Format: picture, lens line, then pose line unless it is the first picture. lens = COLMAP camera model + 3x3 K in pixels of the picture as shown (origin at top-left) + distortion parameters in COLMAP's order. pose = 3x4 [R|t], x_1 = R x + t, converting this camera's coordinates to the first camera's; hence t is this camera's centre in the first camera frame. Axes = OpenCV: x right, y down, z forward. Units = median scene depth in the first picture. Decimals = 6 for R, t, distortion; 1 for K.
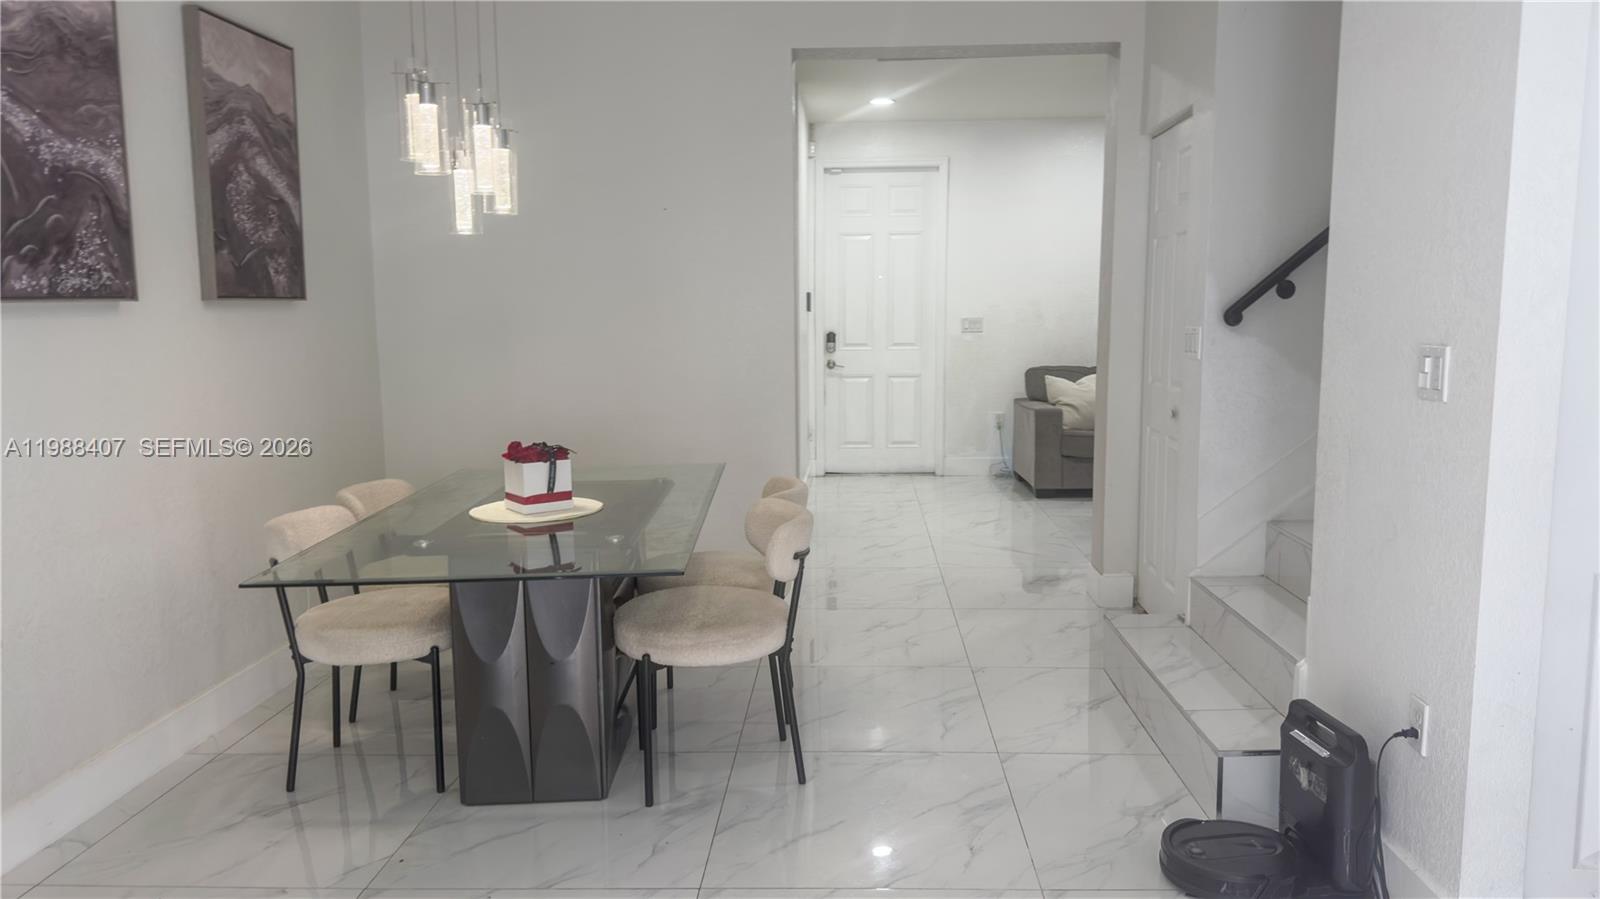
lens RADIAL K [[1099.9, 0, 800.0], [0, 1099.9, 449.5], [0, 0, 1]] dist [0.098694, -0.125236]
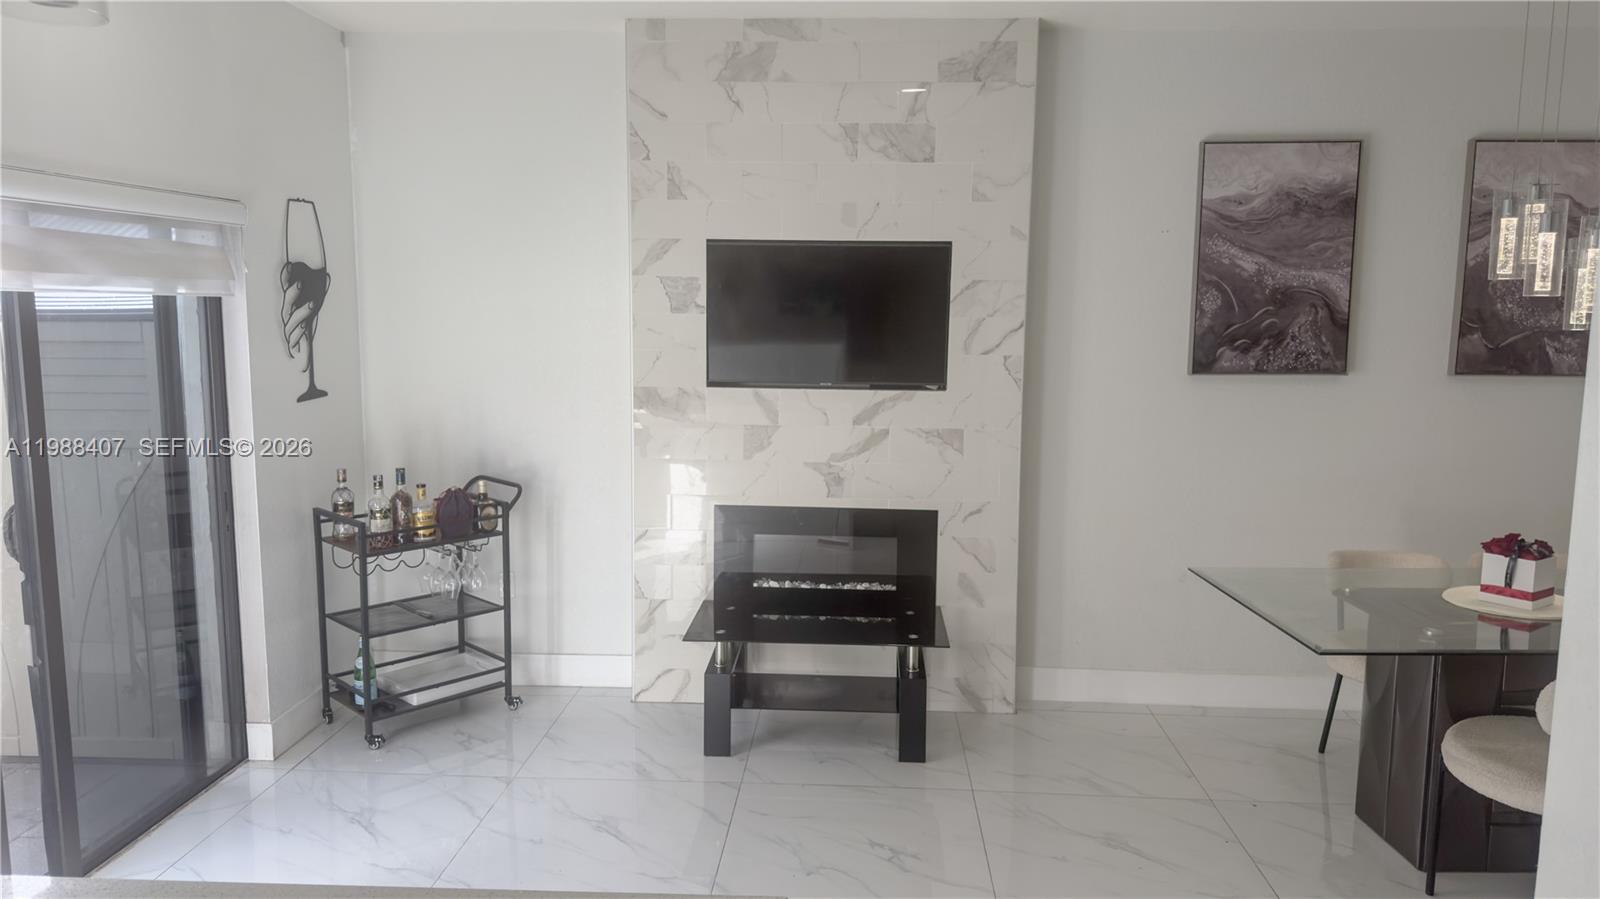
lens RADIAL K [[1099.9, 0, 800.0], [0, 1099.9, 449.5], [0, 0, 1]] dist [0.098694, -0.125236]
pose [[-0.015019, 0.137678, -0.990363, 0.862667], [-0.139959, 0.980434, 0.138421, -0.149965], [0.990043, 0.140689, 0.004544, 0.360246]]
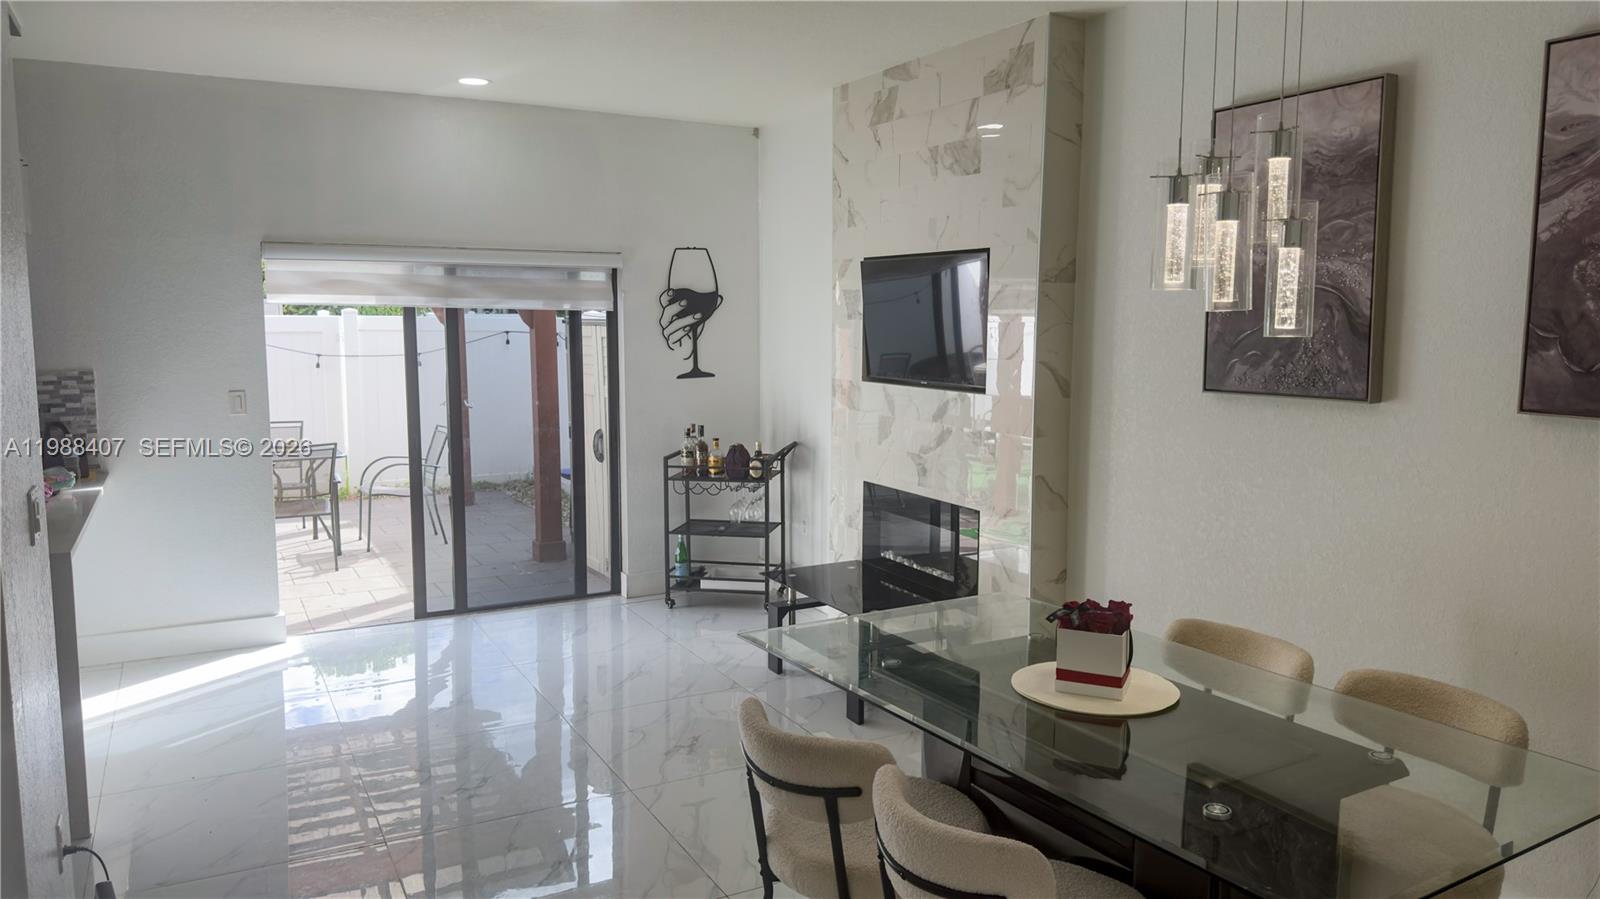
lens RADIAL K [[1099.9, 0, 800.0], [0, 1099.9, 449.5], [0, 0, 1]] dist [0.098694, -0.125236]
pose [[-0.856286, 0.067508, -0.512072, 0.380507], [-0.064374, 0.969742, 0.235491, -0.316111], [0.512475, 0.234612, -0.826031, 1.686763]]
